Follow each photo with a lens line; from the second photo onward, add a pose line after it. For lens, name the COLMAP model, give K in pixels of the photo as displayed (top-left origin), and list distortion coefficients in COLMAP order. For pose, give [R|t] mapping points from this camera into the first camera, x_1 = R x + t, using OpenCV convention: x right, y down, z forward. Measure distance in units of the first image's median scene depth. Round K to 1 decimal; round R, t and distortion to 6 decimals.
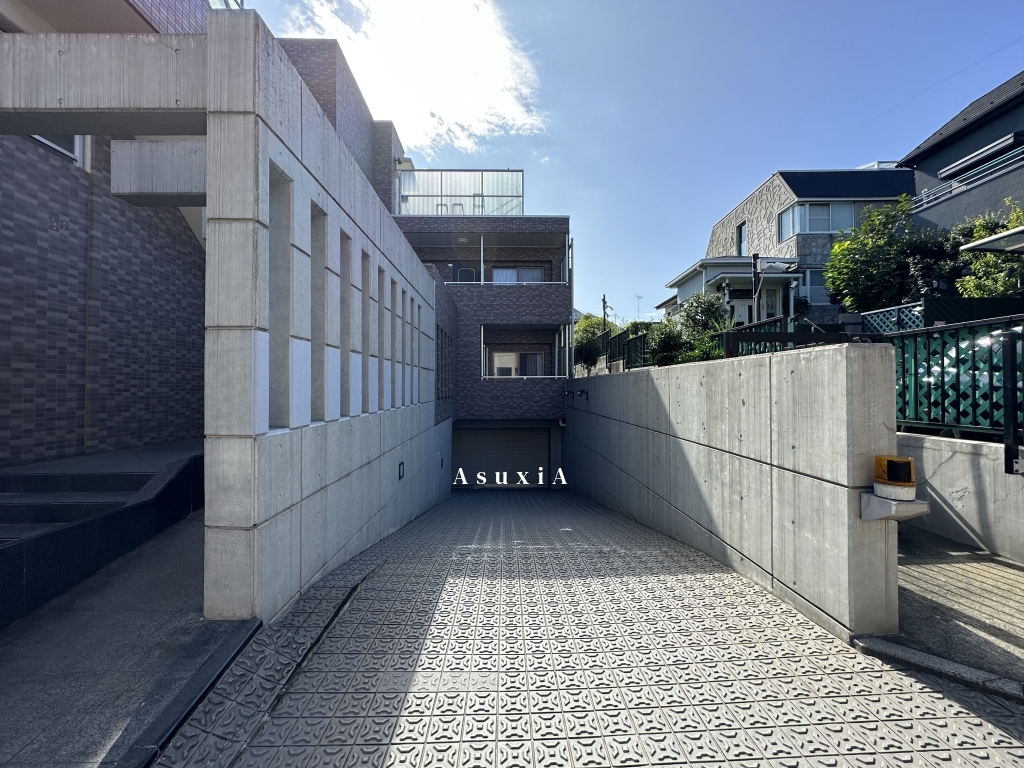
lens RADIAL K [[408.6, 0, 512.0], [0, 408.6, 382.1], [0, 0, 1]] dist [-0.004174, 0.000937]
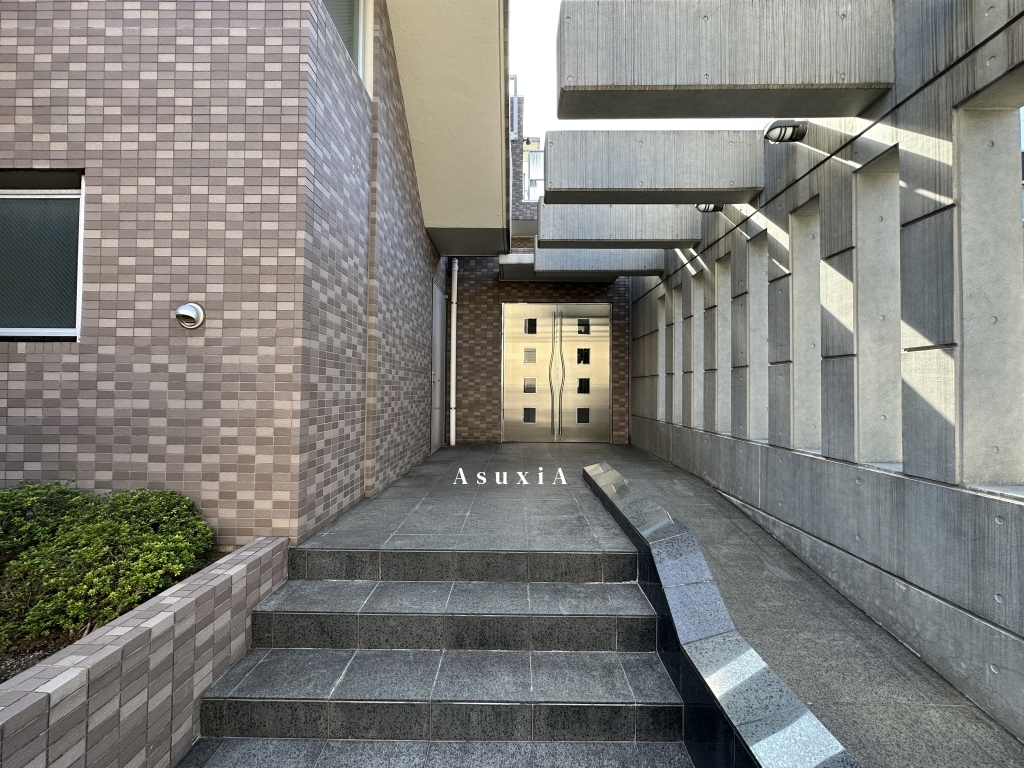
lens RADIAL K [[408.6, 0, 512.0], [0, 408.6, 382.1], [0, 0, 1]] dist [-0.004174, 0.000937]
pose [[0.999366, 0.010529, -0.034004, -0.702786], [-0.010724, 0.999927, -0.005571, -0.019409], [0.033942, 0.005932, 0.999406, 0.274847]]
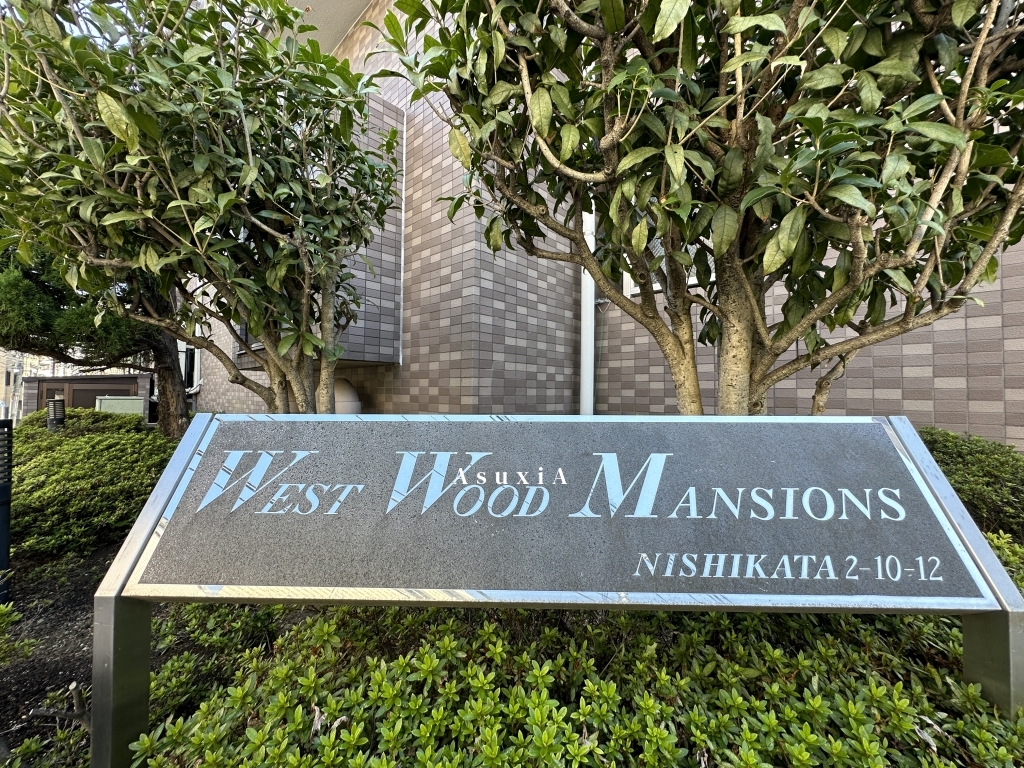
lens RADIAL K [[408.6, 0, 512.0], [0, 408.6, 382.1], [0, 0, 1]] dist [-0.004174, 0.000937]
pose [[0.716122, -0.008851, -0.697919, -1.111130], [-0.003439, 0.999863, -0.016208, 0.062269], [0.697967, 0.014007, 0.715993, 0.200194]]
